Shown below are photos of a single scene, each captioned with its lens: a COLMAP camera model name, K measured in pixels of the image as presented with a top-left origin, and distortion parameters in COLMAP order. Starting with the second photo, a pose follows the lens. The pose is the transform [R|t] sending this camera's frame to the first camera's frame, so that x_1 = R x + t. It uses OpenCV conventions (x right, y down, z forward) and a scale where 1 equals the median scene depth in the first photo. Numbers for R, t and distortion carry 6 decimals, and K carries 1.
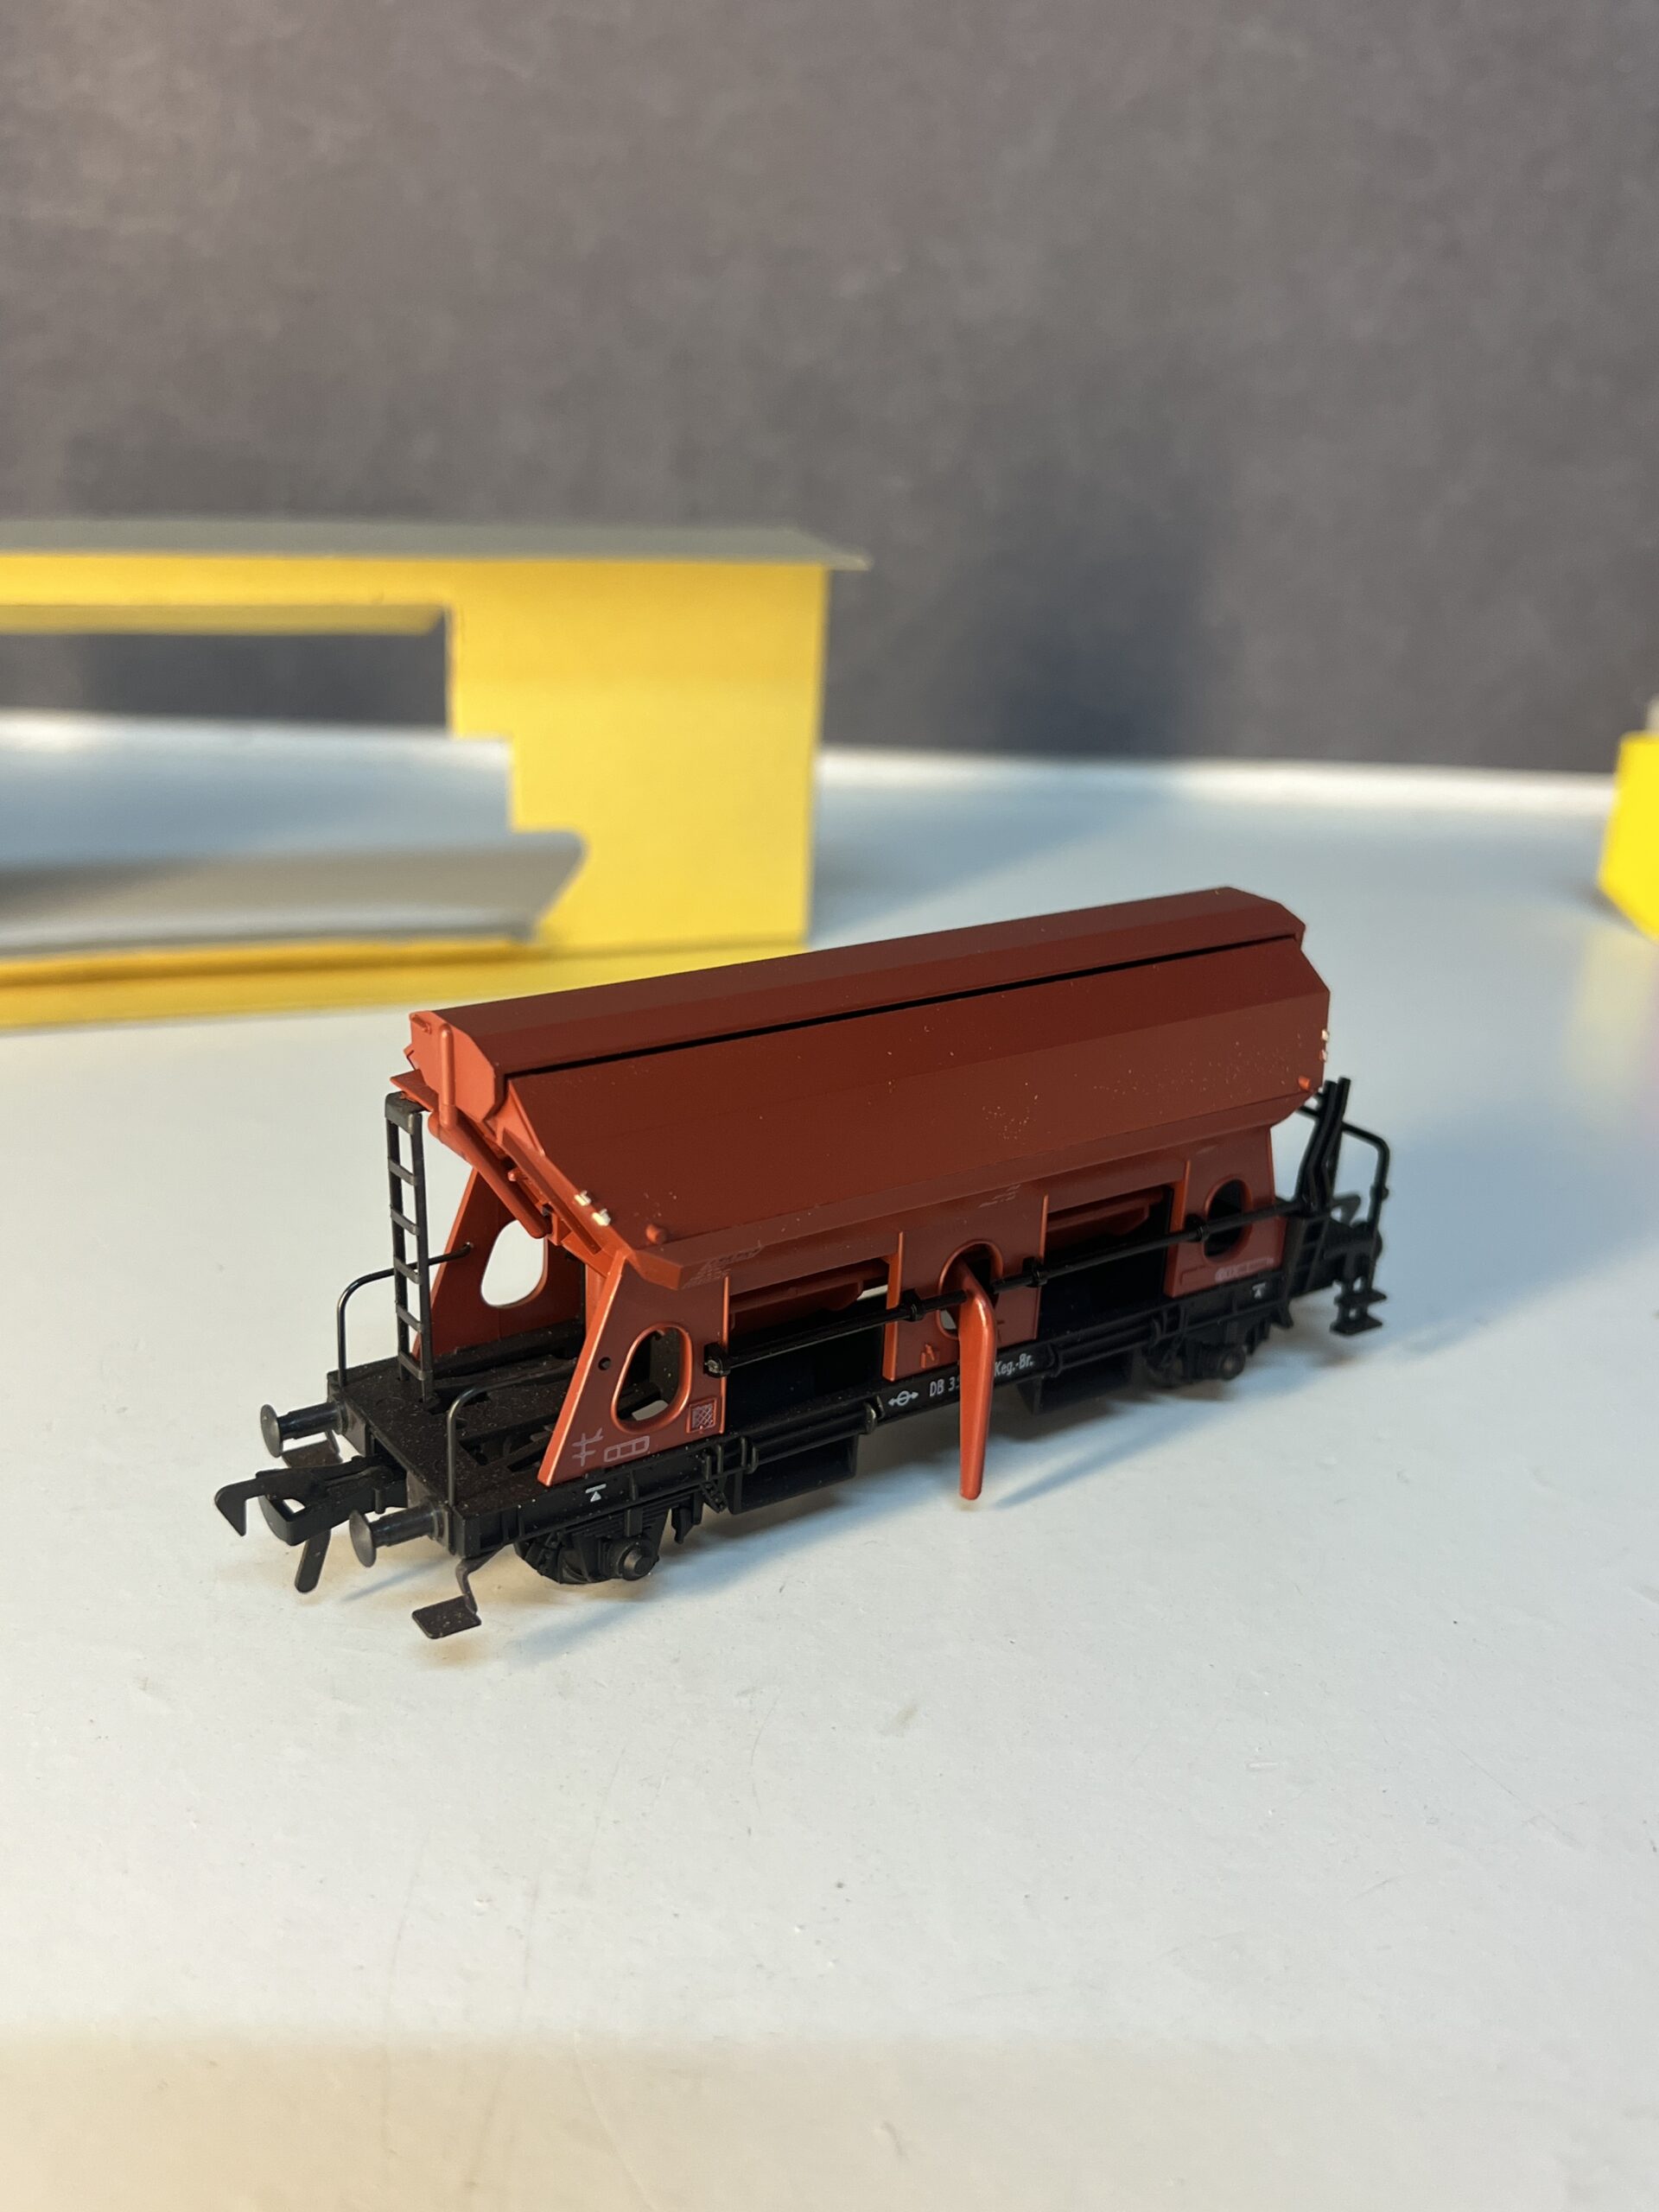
lens RADIAL K [[2253.8, 0, 843.5], [0, 2253.8, 1144.3], [0, 0, 1]] dist [-0.028919, 0.000000]
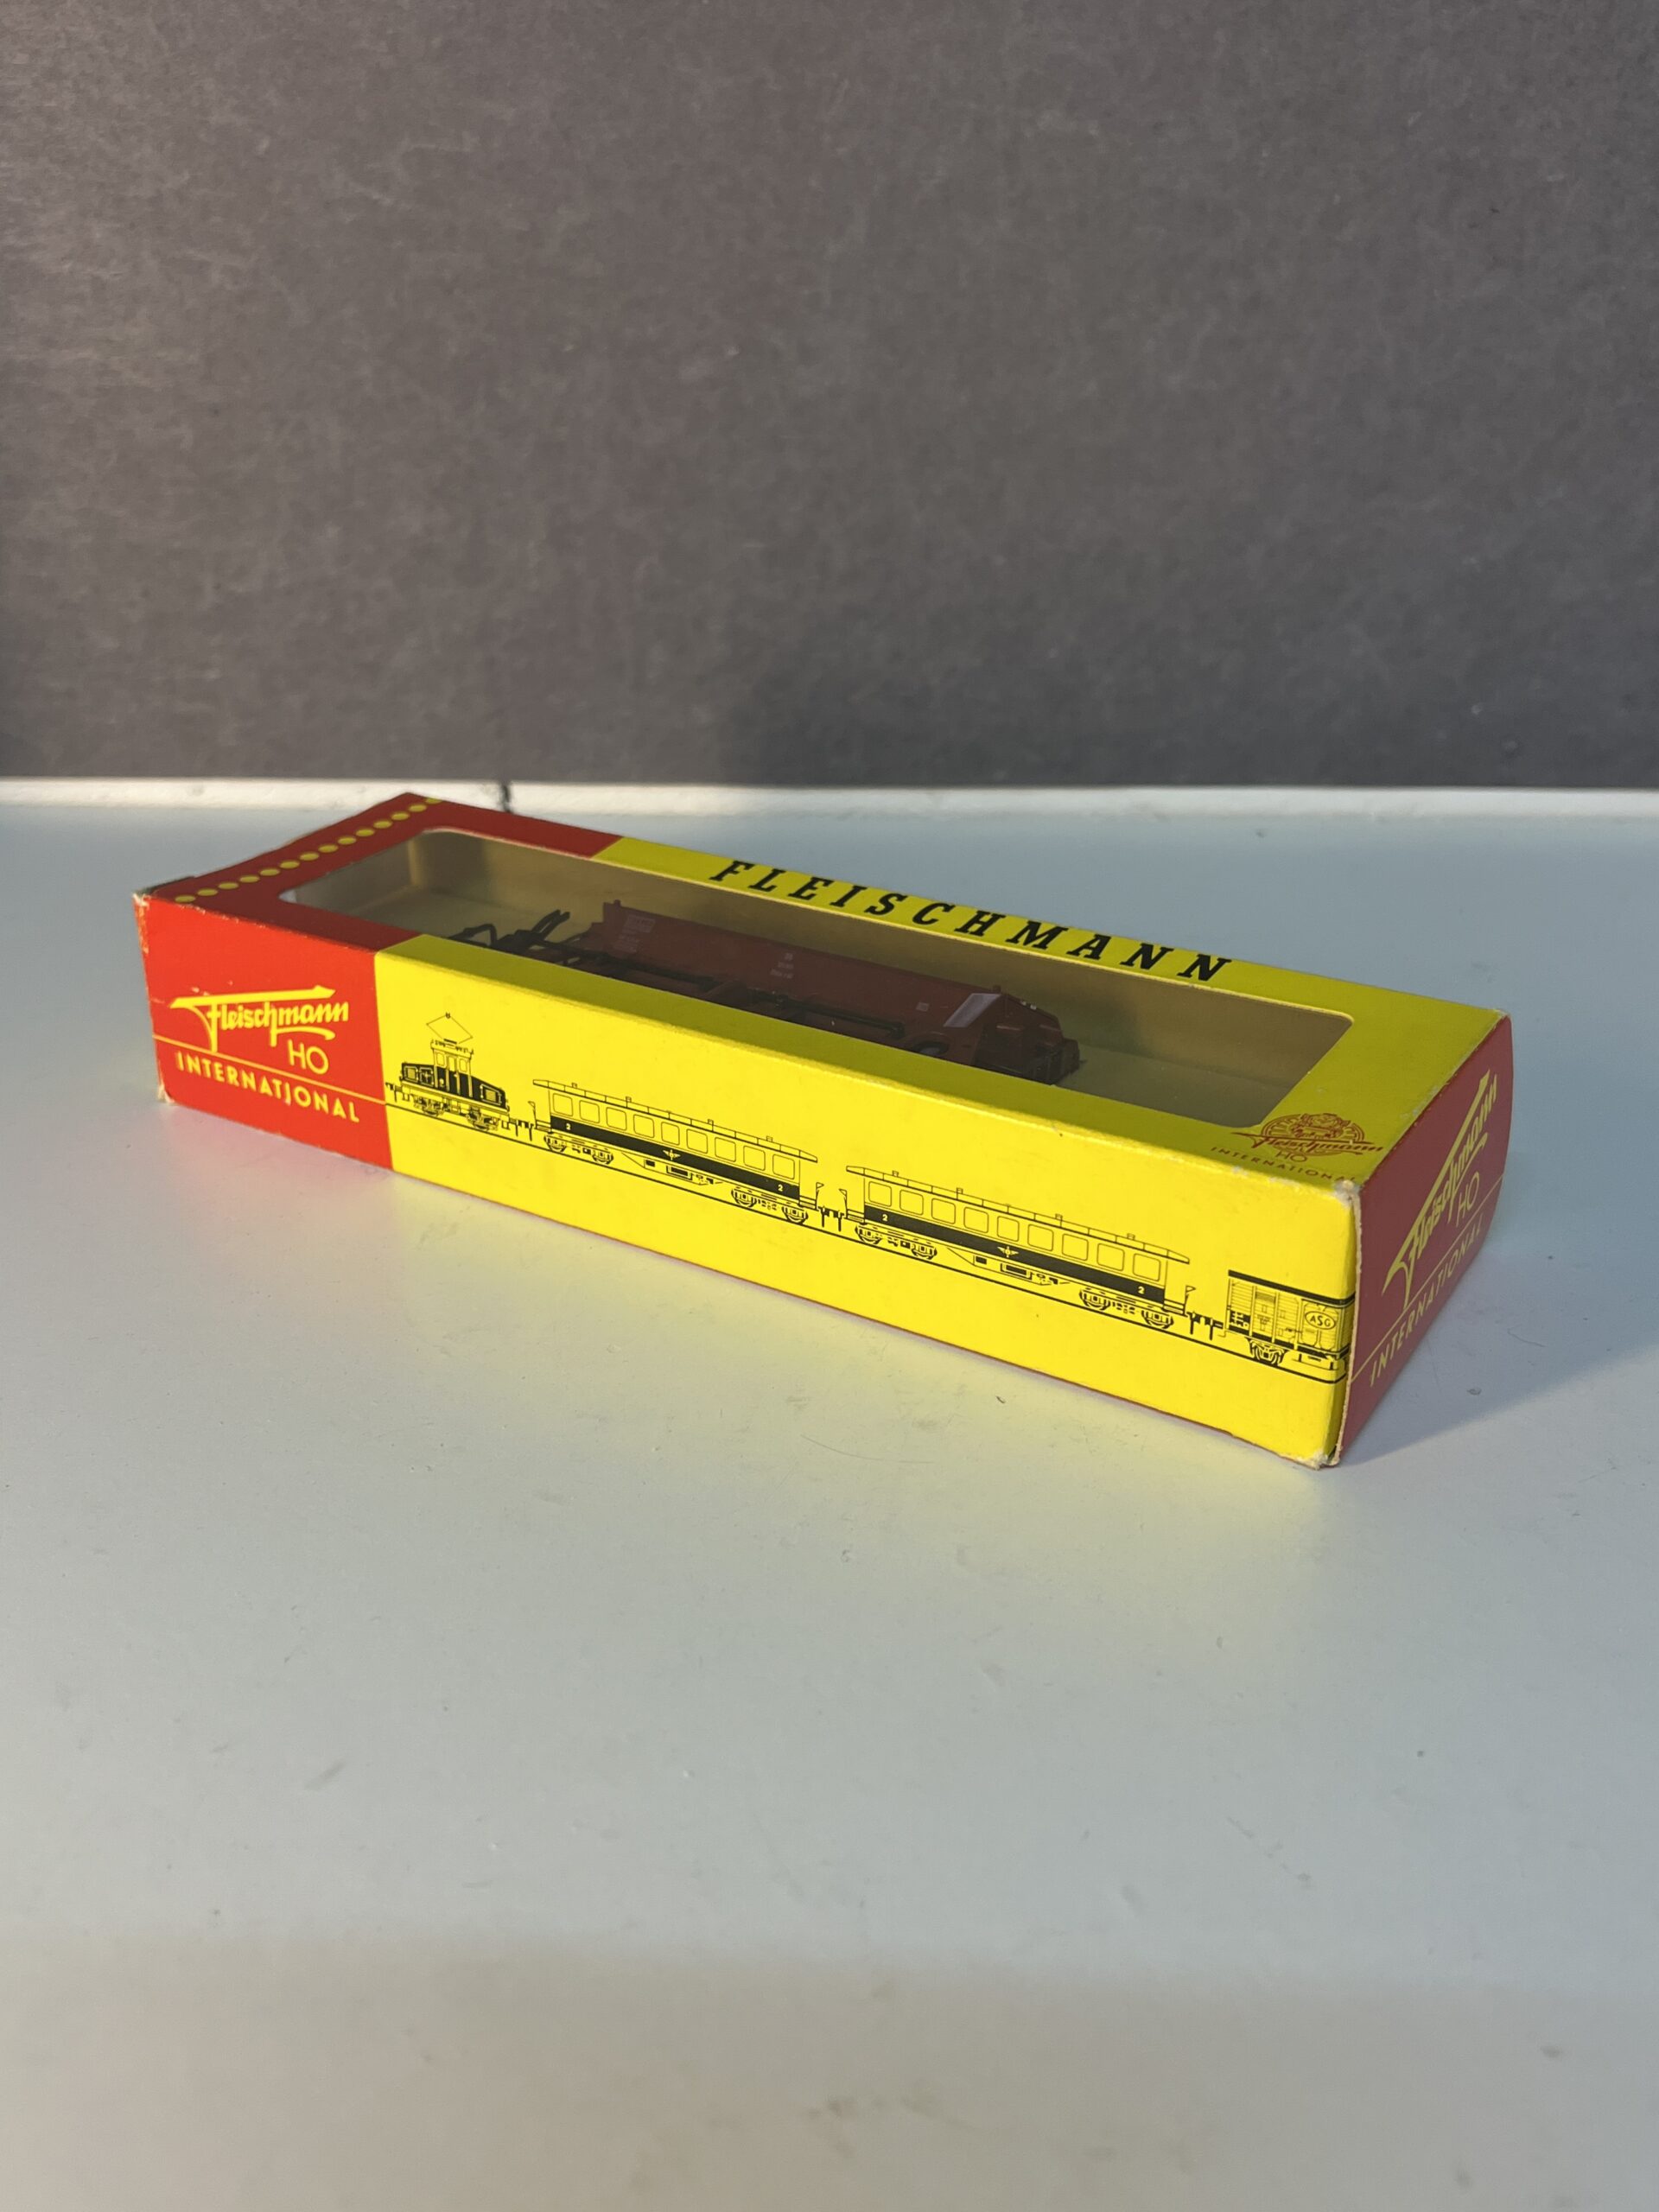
lens RADIAL K [[2253.8, 0, 850.8], [0, 2253.8, 1103.2], [0, 0, 1]] dist [-0.028919, 0.000000]
pose [[0.991412, -0.010592, -0.130348, 0.231098], [0.018168, 0.998205, 0.057074, -0.092655], [0.129510, -0.058952, 0.989824, -0.102632]]
